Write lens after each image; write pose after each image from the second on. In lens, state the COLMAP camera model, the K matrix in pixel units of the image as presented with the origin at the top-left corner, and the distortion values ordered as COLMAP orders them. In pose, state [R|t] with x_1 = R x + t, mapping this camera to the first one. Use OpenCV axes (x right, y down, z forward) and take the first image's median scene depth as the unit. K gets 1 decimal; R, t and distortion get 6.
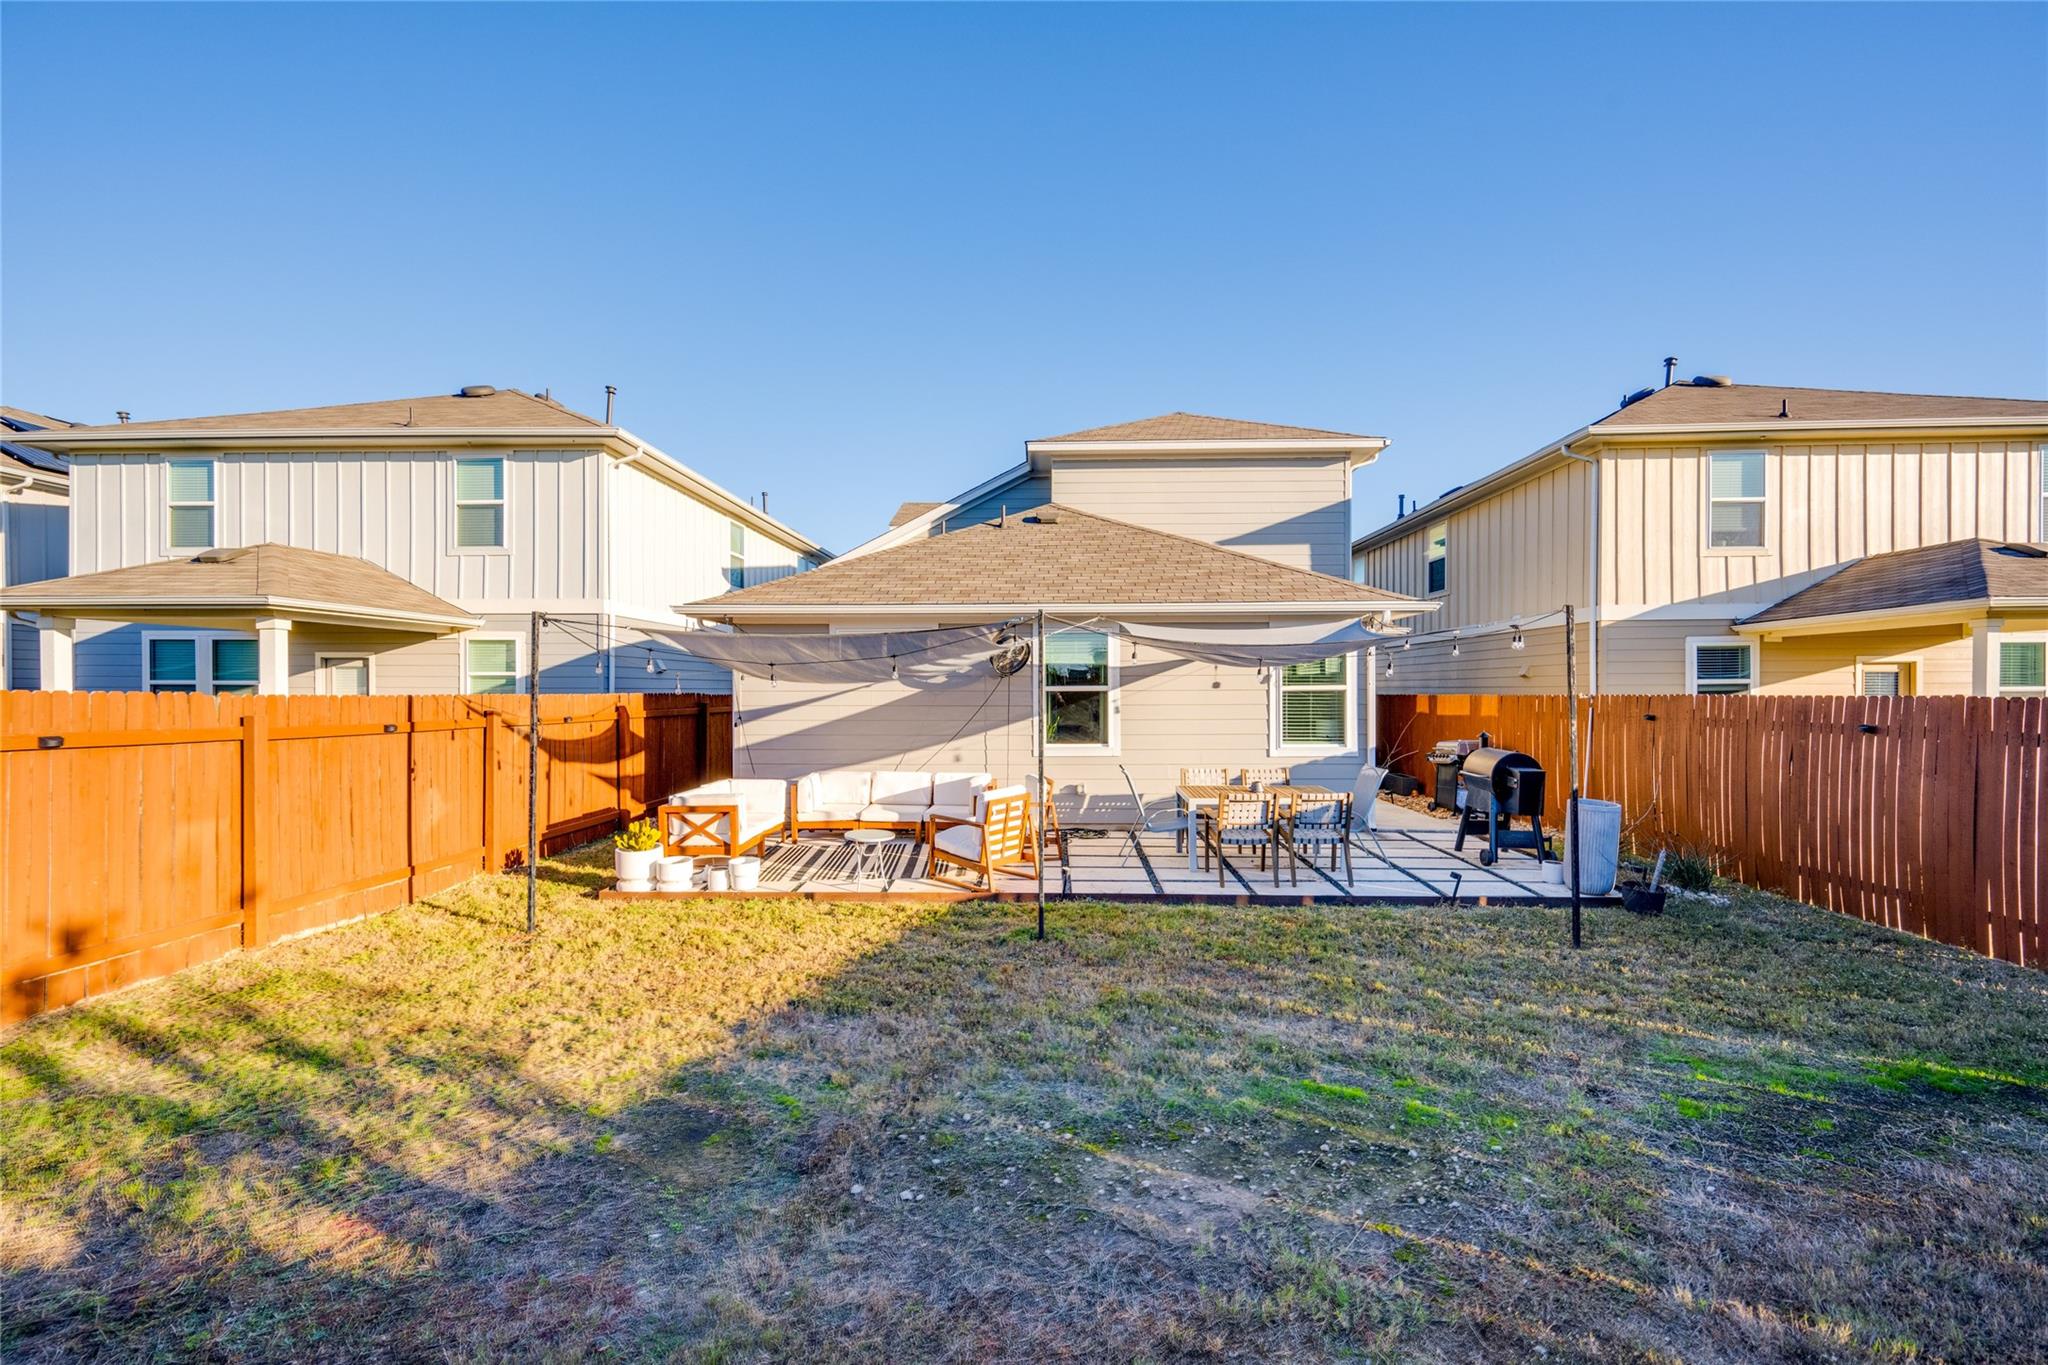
lens RADIAL K [[831.5, 0, 1038.4], [0, 831.5, 684.7], [0, 0, 1]] dist [-0.003160, 0.003002]
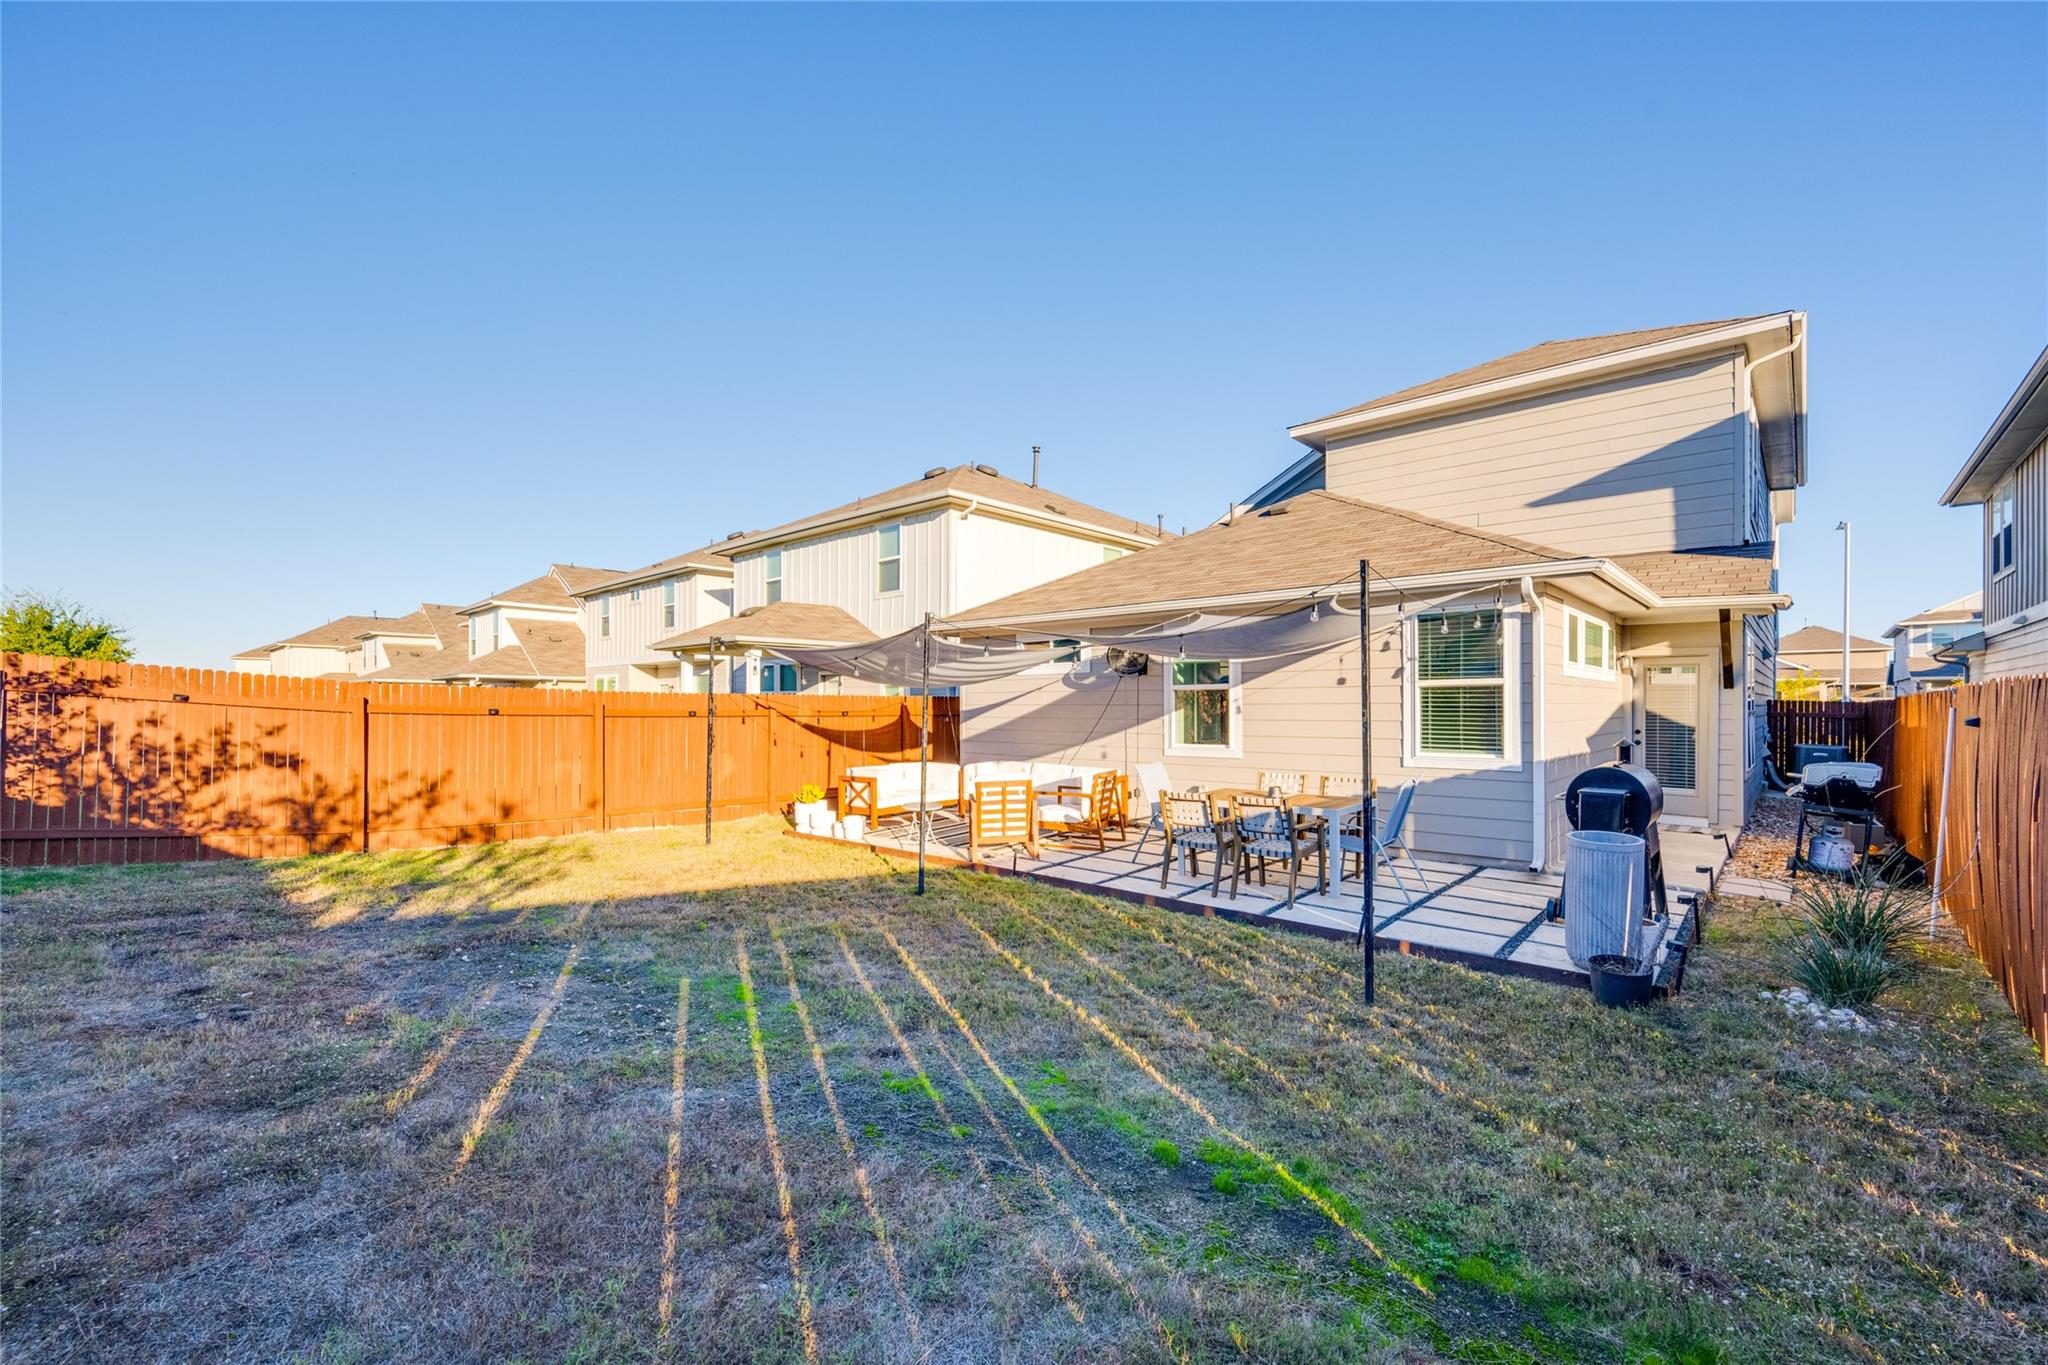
lens RADIAL K [[865.6, 0, 1053.5], [0, 865.6, 693.2], [0, 0, 1]] dist [-0.001077, 0.000106]
pose [[0.759518, -0.009043, -0.650423, 0.588735], [0.003037, 0.999942, -0.010356, 0.022106], [0.650479, 0.005890, 0.759502, 0.122544]]
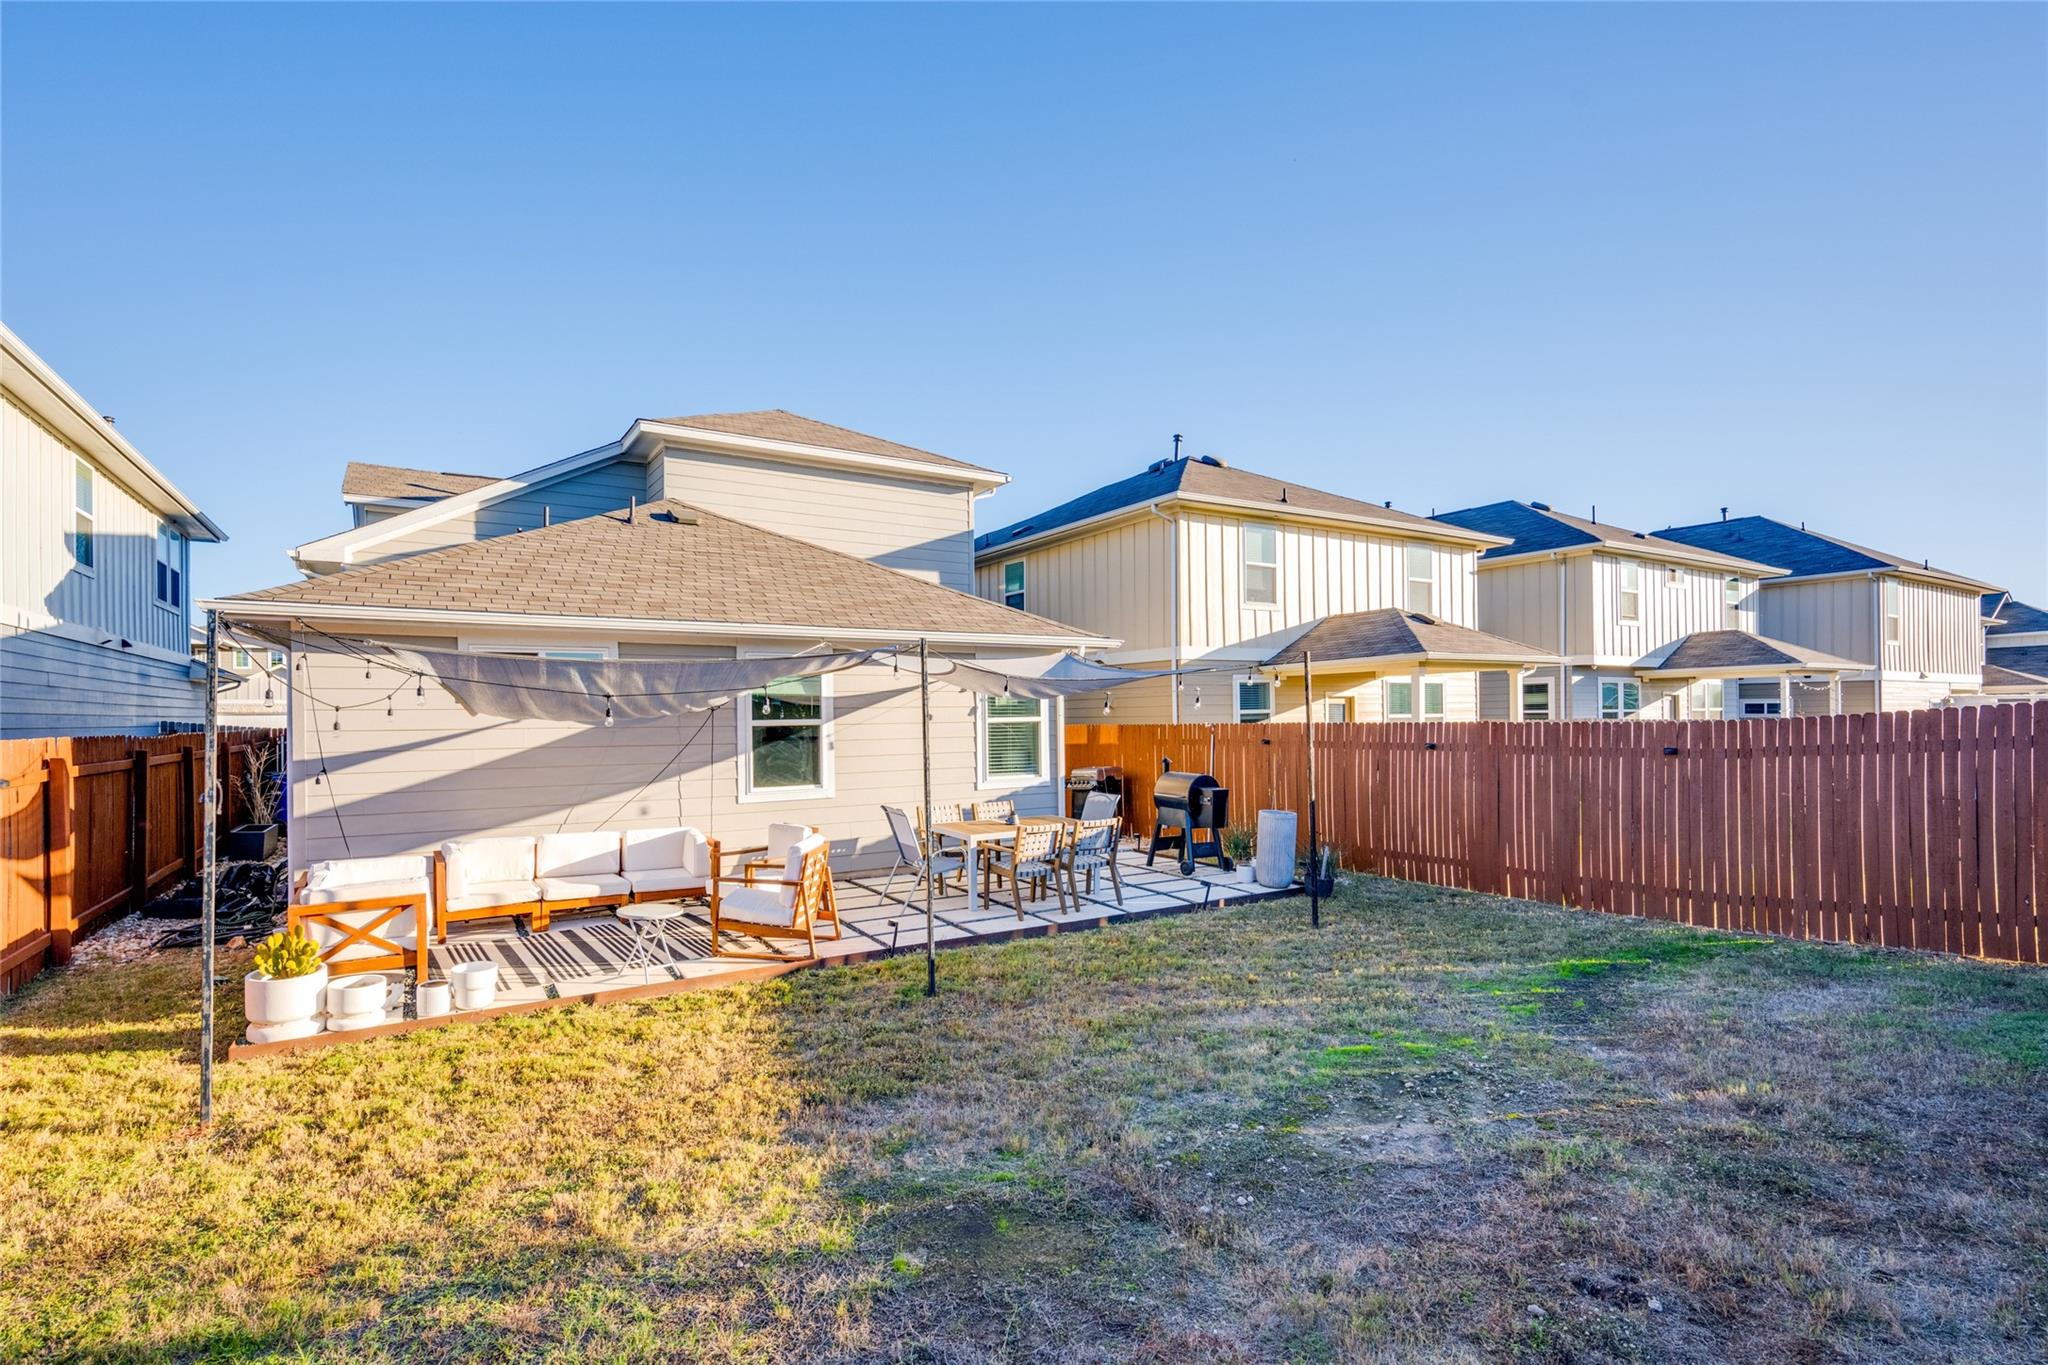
lens RADIAL K [[950.9, 0, 1010.9], [0, 950.9, 702.8], [0, 0, 1]] dist [0.002478, 0.000333]
pose [[0.832155, 0.001892, 0.554539, -0.320428], [0.005629, 0.999914, -0.011859, -0.003044], [-0.554514, 0.012990, 0.832073, 0.041947]]
